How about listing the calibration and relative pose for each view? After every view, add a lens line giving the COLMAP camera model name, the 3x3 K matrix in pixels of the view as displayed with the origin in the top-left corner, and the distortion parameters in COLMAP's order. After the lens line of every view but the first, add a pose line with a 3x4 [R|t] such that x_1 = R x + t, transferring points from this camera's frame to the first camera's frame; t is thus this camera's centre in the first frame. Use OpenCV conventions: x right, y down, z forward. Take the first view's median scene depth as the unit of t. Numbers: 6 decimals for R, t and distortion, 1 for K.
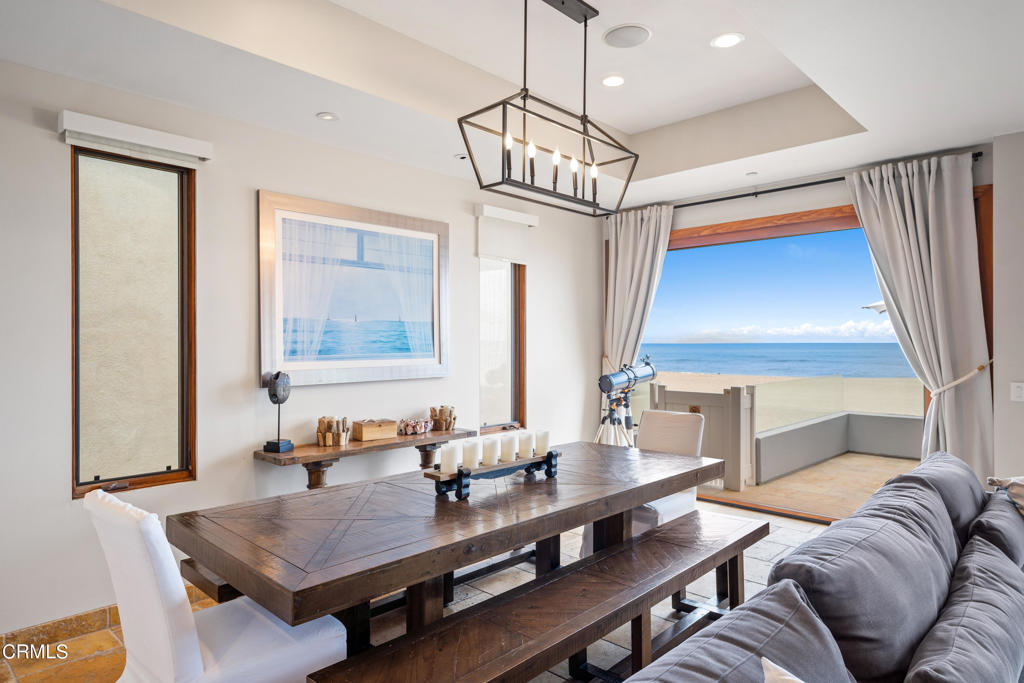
lens RADIAL K [[615.5, 0, 512.0], [0, 615.5, 341.5], [0, 0, 1]] dist [0.007100, 0.000075]
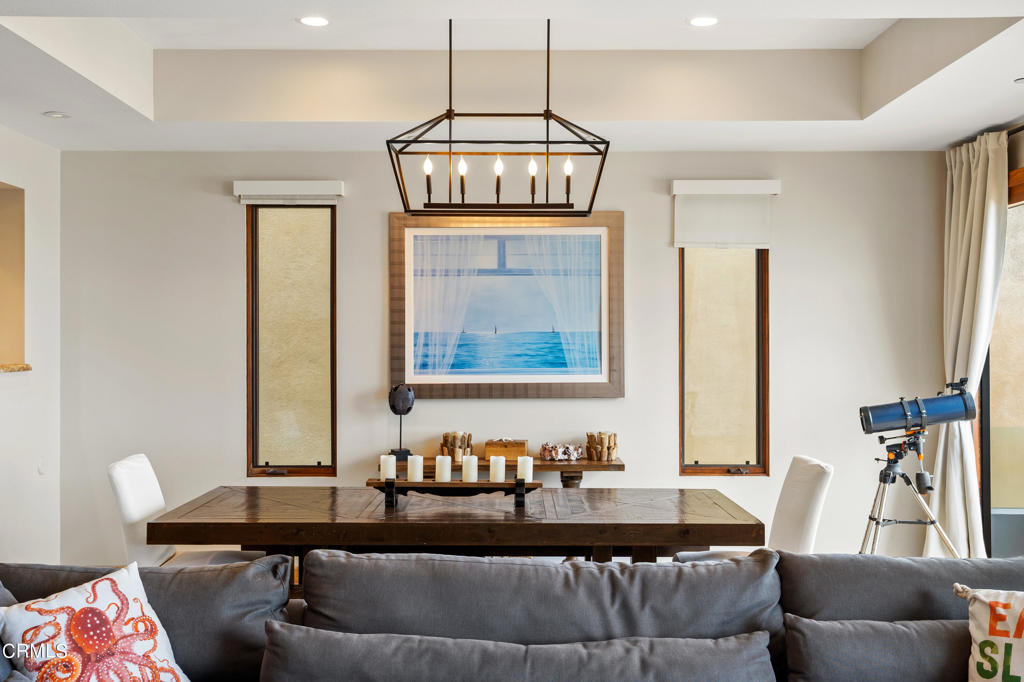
lens RADIAL K [[1004.1, 0, 512.0], [0, 1004.1, 341.0], [0, 0, 1]] dist [0.017198, 0.004639]
pose [[0.689516, 0.000449, -0.724270, 0.882368], [0.001096, 0.999998, 0.001663, -0.024225], [0.724270, -0.001940, 0.689514, -0.038919]]
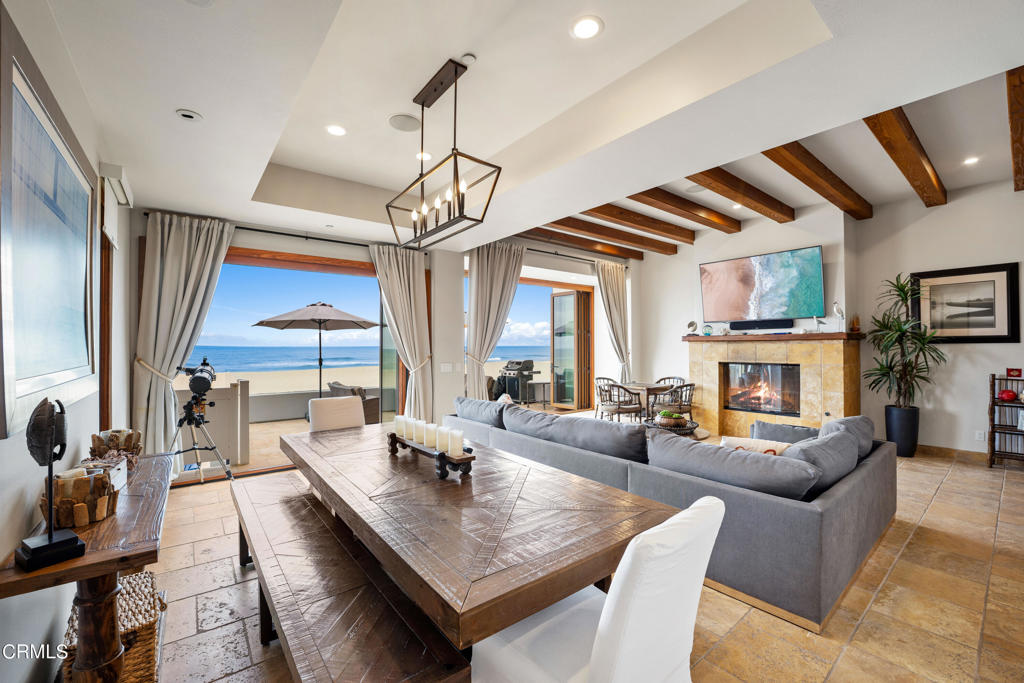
lens RADIAL K [[416.1, 0, 512.0], [0, 416.1, 341.5], [0, 0, 1]] dist [-0.024303, 0.000453]
pose [[0.147216, 0.012856, 0.989021, -0.572819], [0.000808, 0.999914, -0.013118, 0.008504], [-0.989104, 0.002730, 0.147193, 0.517407]]
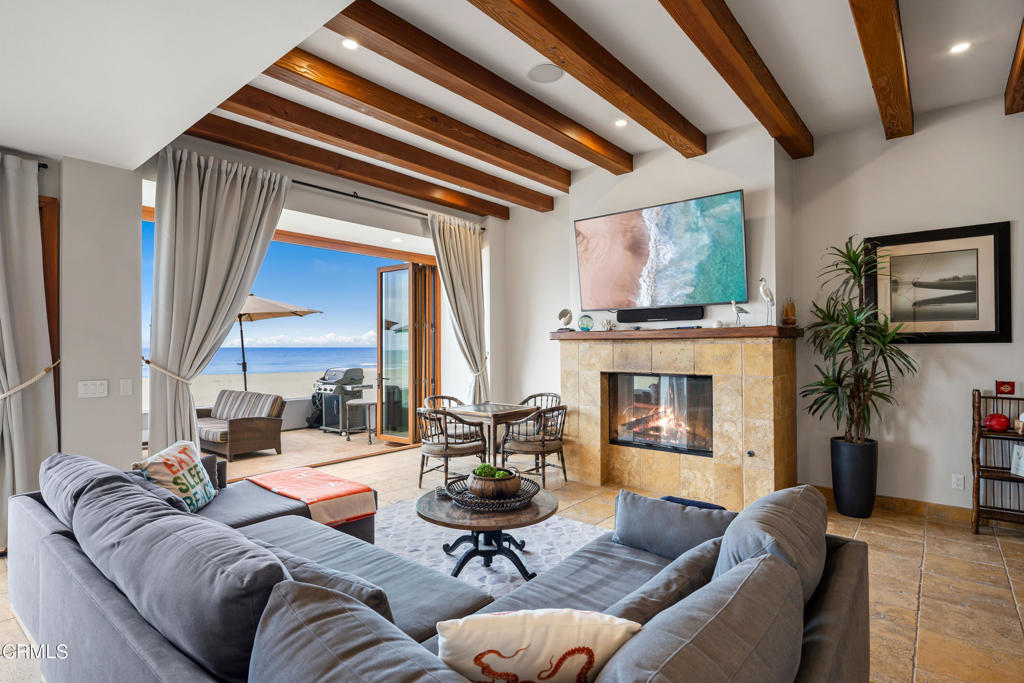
lens RADIAL K [[511.6, 0, 512.0], [0, 511.6, 341.5], [0, 0, 1]] dist [0.003732, -0.013013]
pose [[-0.056486, 0.012693, 0.998323, -0.144099], [0.002092, 0.999918, -0.012595, 0.006933], [-0.998401, 0.001377, -0.056507, 0.259124]]
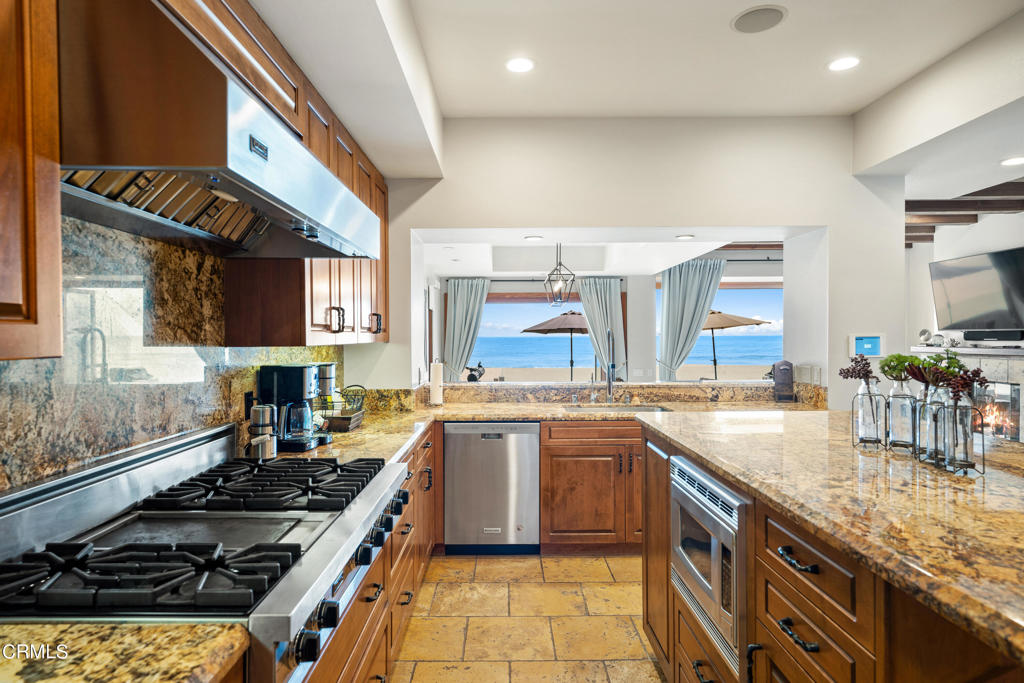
lens RADIAL K [[591.9, 0, 512.0], [0, 591.9, 341.5], [0, 0, 1]] dist [0.005052, 0.001806]
pose [[0.718113, -0.005013, 0.695909, -1.267554], [0.001279, 0.999982, 0.005884, -0.064663], [-0.695926, -0.003336, 0.718106, -0.433207]]
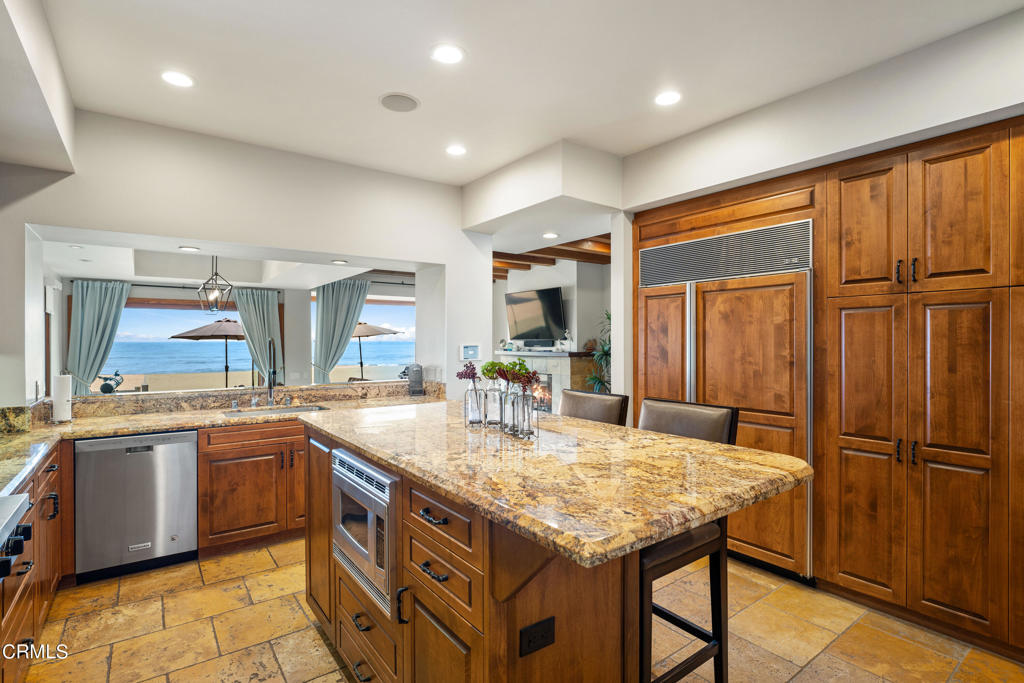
lens RADIAL K [[495.6, 0, 512.0], [0, 495.6, 341.5], [0, 0, 1]] dist [-0.012936, 0.000936]
pose [[0.171904, 0.003354, 0.985108, -1.282883], [-0.000707, 0.999994, -0.003282, -0.072178], [-0.985114, -0.000133, 0.171905, -0.430499]]
